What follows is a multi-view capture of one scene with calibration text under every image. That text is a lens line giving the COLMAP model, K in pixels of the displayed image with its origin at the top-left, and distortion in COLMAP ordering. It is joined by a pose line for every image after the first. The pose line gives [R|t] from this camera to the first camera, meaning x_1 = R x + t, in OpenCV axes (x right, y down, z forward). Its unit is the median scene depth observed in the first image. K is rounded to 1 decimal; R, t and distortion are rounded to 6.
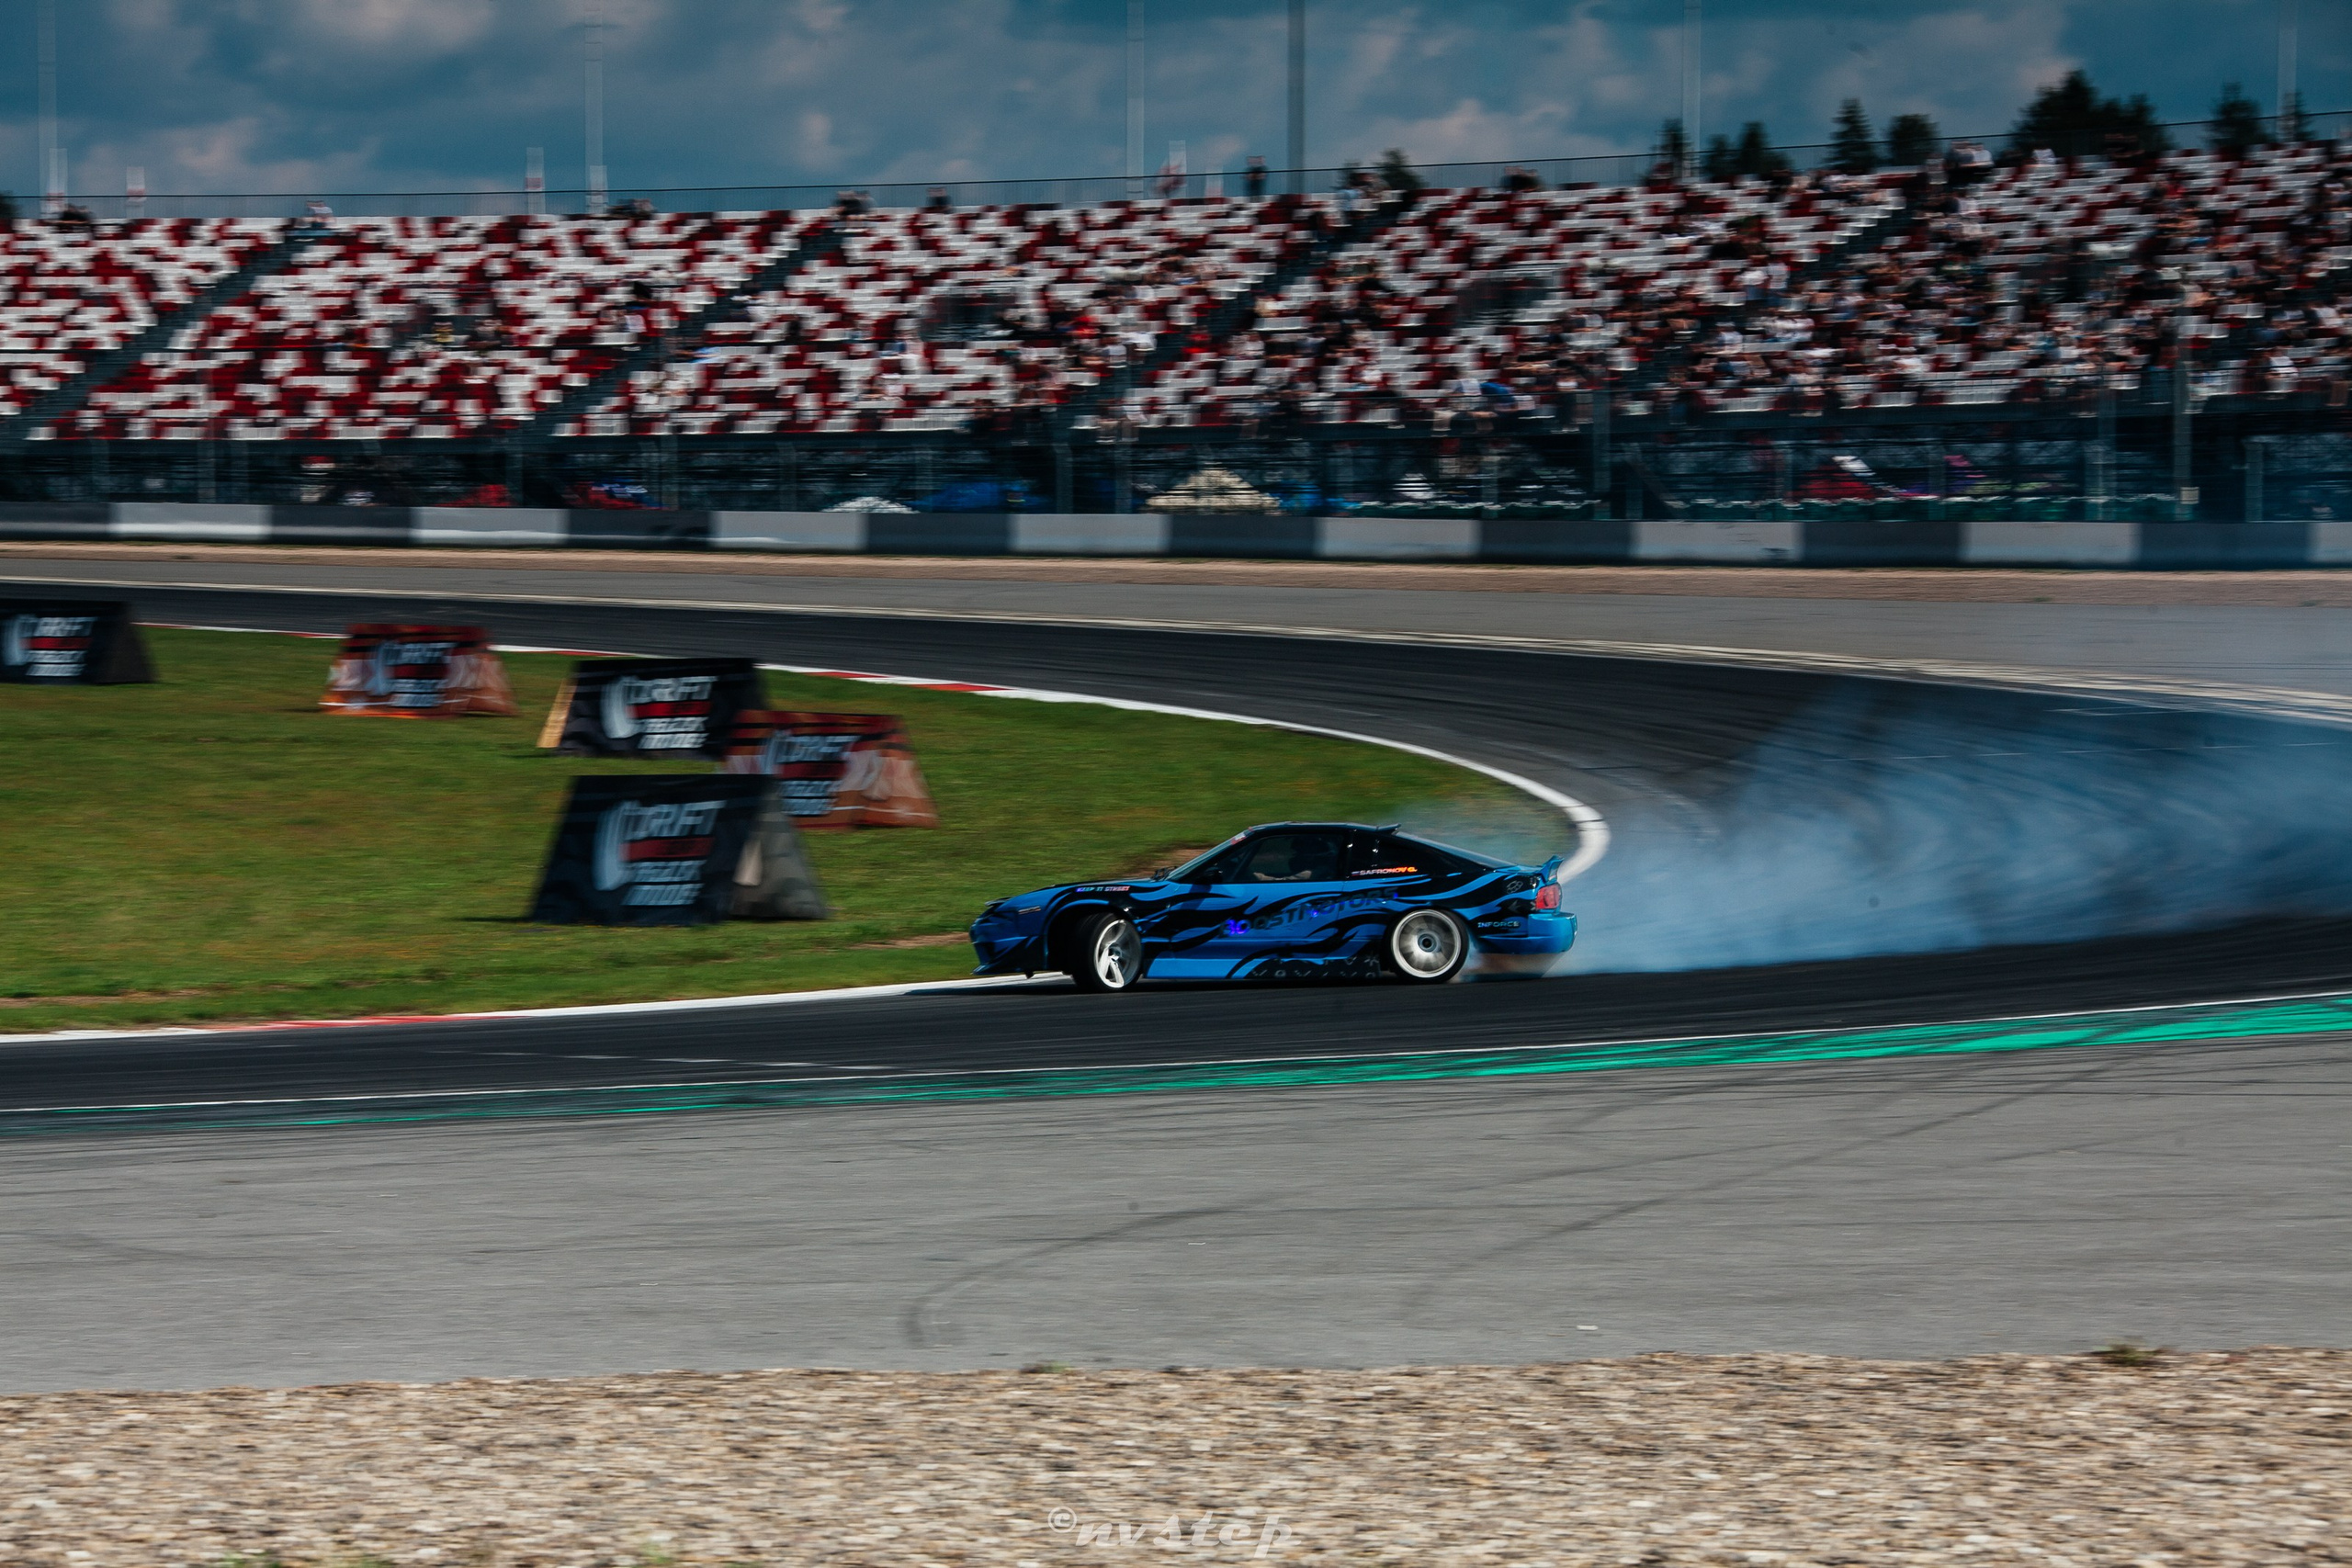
lens RADIAL K [[8782.2, 0, 1175.9], [0, 8782.2, 782.5], [0, 0, 1]] dist [-0.043583, 0.000000]
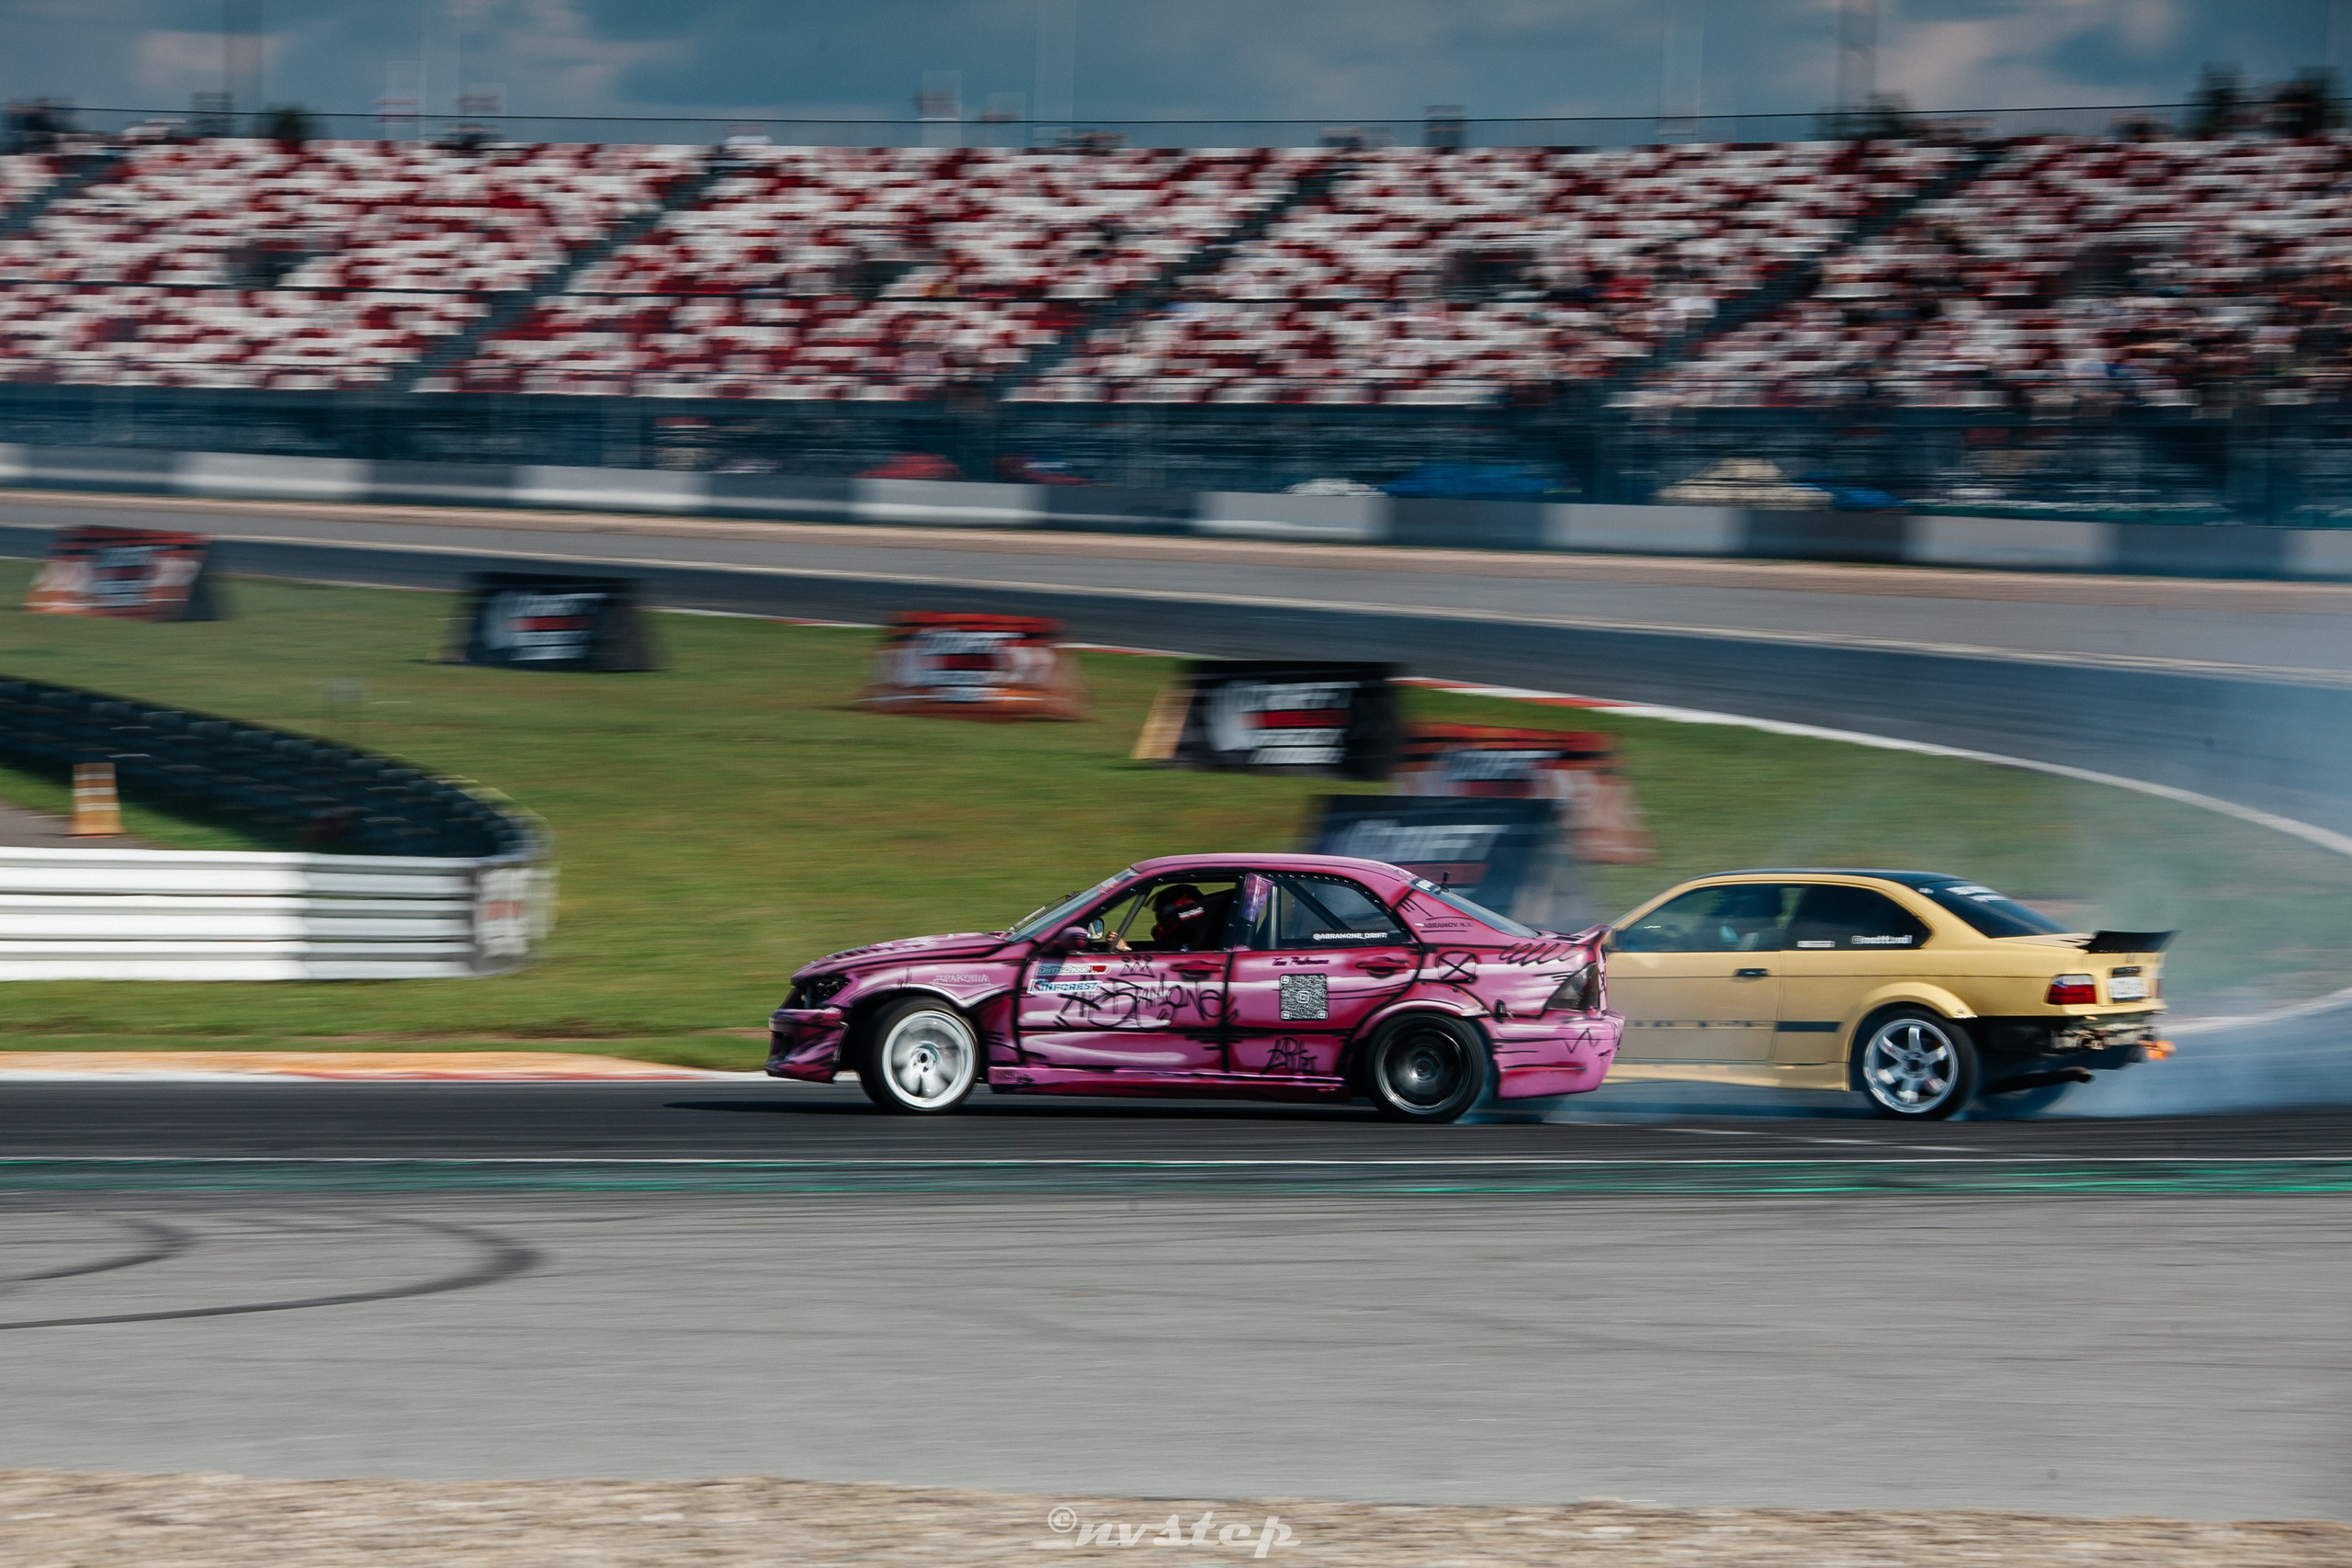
lens RADIAL K [[10238.9, 0, 1176.1], [0, 10238.9, 784.7], [0, 0, 1]] dist [0.046601, 0.000000]
pose [[0.985012, 0.029143, -0.170009, 0.119723], [-0.029675, 0.999559, -0.000590, -0.001104], [0.169917, 0.005626, 0.985442, -0.002863]]
